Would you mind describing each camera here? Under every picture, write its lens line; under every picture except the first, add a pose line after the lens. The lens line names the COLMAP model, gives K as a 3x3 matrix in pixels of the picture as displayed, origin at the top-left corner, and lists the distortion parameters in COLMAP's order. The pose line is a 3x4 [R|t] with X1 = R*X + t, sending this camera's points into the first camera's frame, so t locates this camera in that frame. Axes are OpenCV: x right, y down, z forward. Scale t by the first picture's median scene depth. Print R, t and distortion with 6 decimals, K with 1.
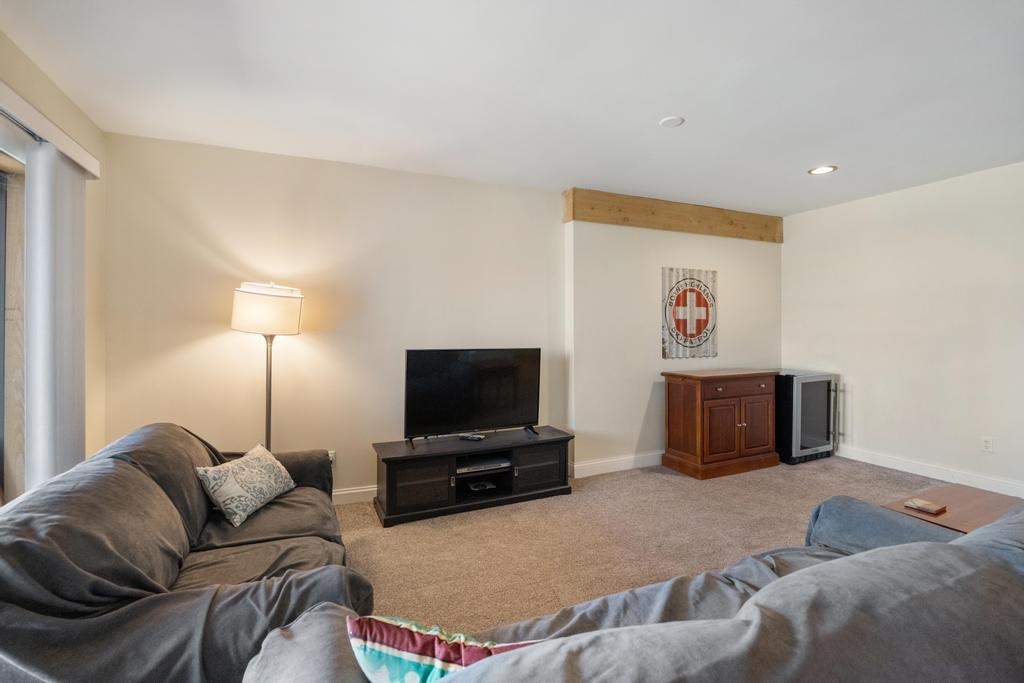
lens RADIAL K [[472.0, 0, 516.8], [0, 472.0, 325.0], [0, 0, 1]] dist [-0.000604, 0.000023]
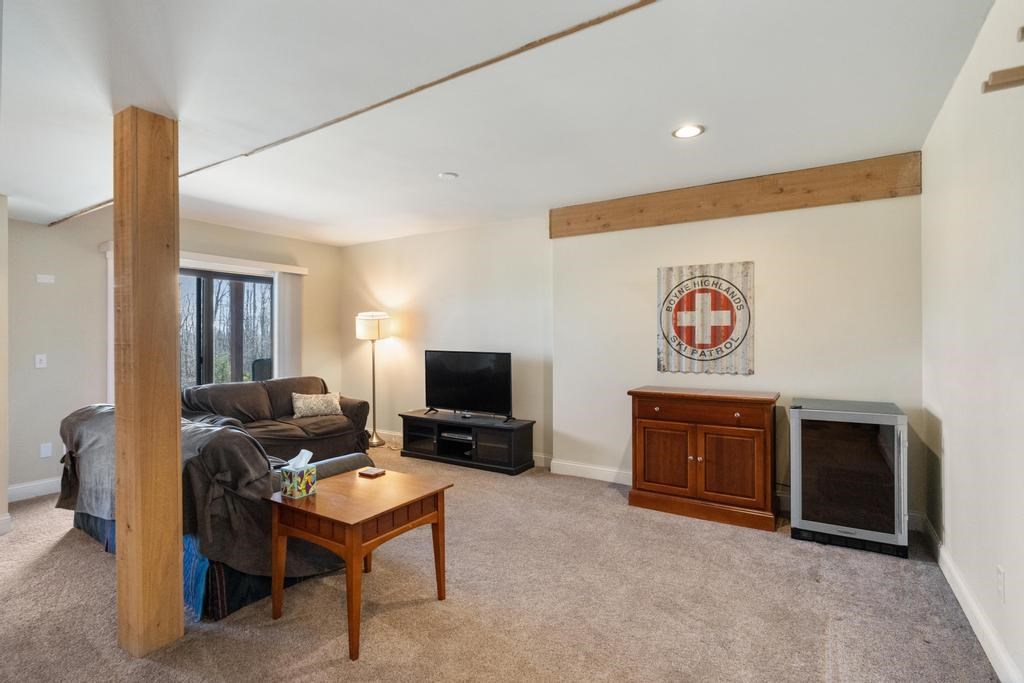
lens RADIAL K [[493.2, 0, 512.0], [0, 493.2, 341.5], [0, 0, 1]] dist [-0.002031, 0.000186]
pose [[0.533655, 0.006885, -0.845674, 0.934652], [-0.002310, 0.999975, 0.006684, 0.009567], [0.845699, -0.001613, 0.533658, 0.271858]]
